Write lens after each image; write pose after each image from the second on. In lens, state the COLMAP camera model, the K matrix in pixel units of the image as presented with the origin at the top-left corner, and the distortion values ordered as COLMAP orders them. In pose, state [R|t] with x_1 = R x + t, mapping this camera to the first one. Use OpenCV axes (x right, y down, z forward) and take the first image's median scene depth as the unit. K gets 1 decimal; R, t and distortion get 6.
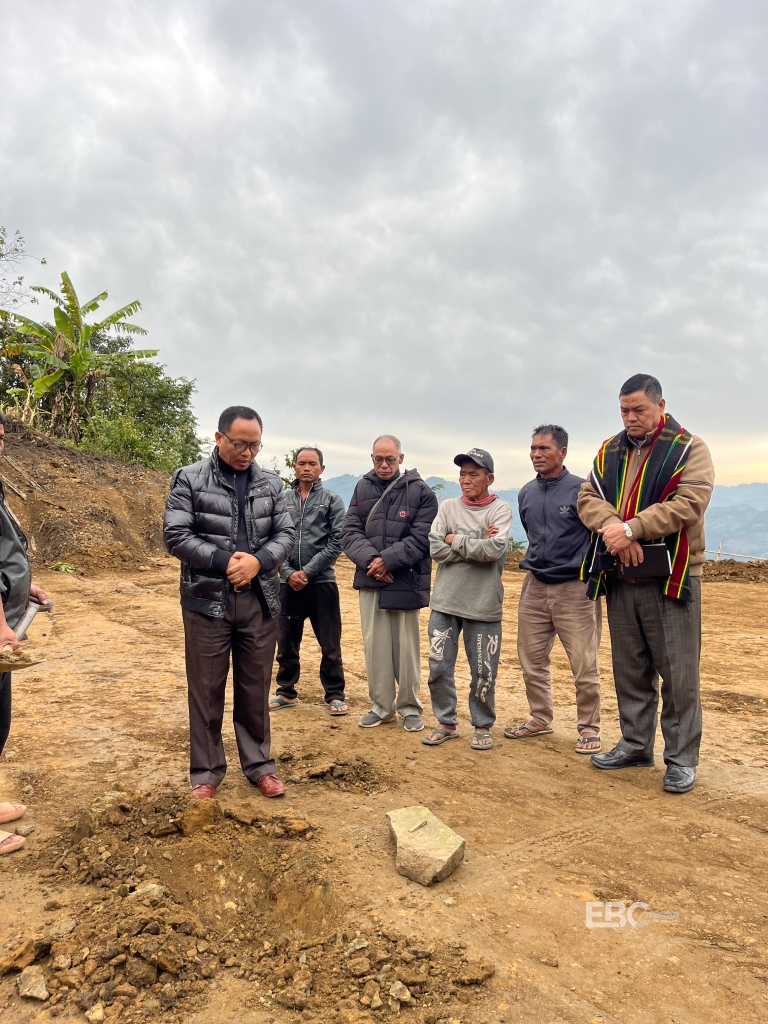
lens RADIAL K [[768.9, 0, 380.5], [0, 768.9, 522.0], [0, 0, 1]] dist [0.071627, -0.099844]
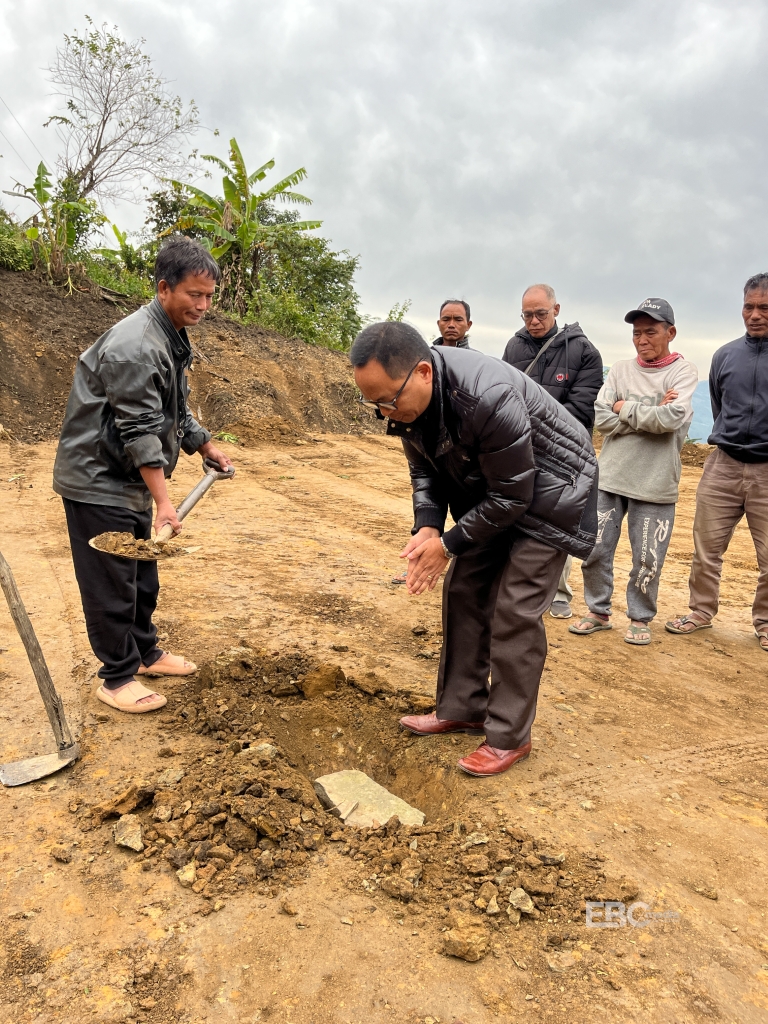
lens RADIAL K [[768.9, 0, 382.2], [0, 768.9, 516.6], [0, 0, 1]] dist [0.071627, -0.099844]
pose [[0.978849, 0.065678, -0.193757, 0.007401], [-0.038472, 0.989265, 0.140975, 0.038275], [0.200936, -0.130539, 0.970868, 0.106745]]
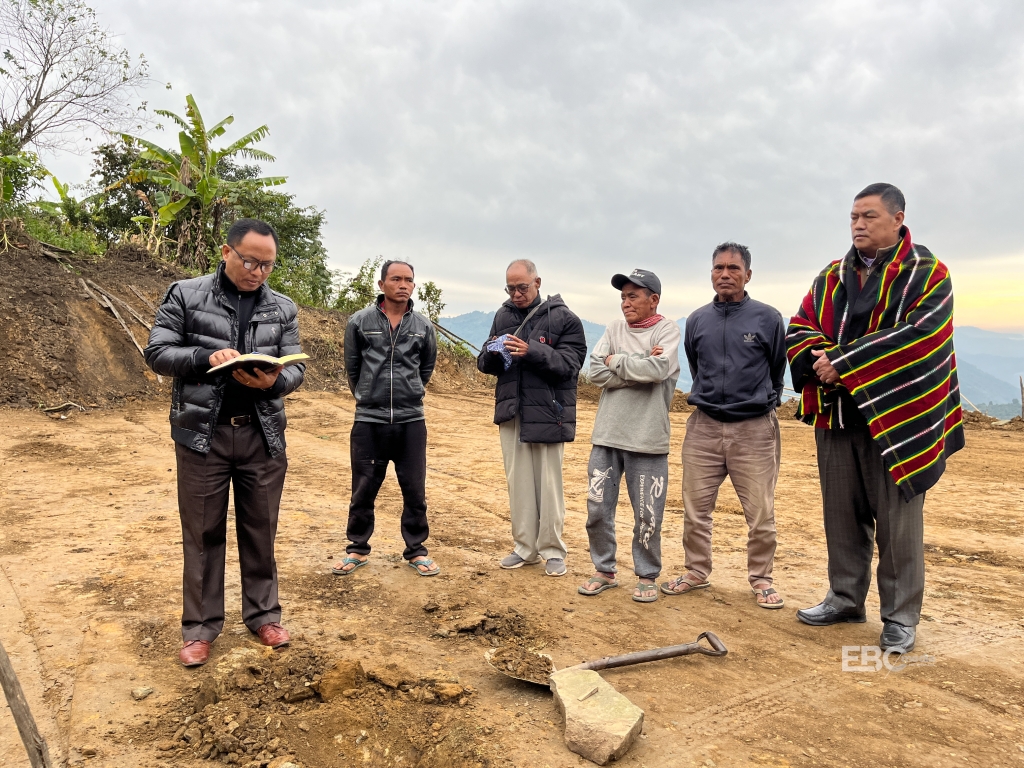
lens RADIAL K [[768.9, 0, 513.0], [0, 768.9, 393.8], [0, 0, 1]] dist [0.071627, -0.099844]
pose [[0.999941, 0.010061, 0.004181, -0.035710], [-0.010237, 0.998957, 0.044505, 0.011145], [-0.003729, -0.044545, 0.999000, 0.110504]]
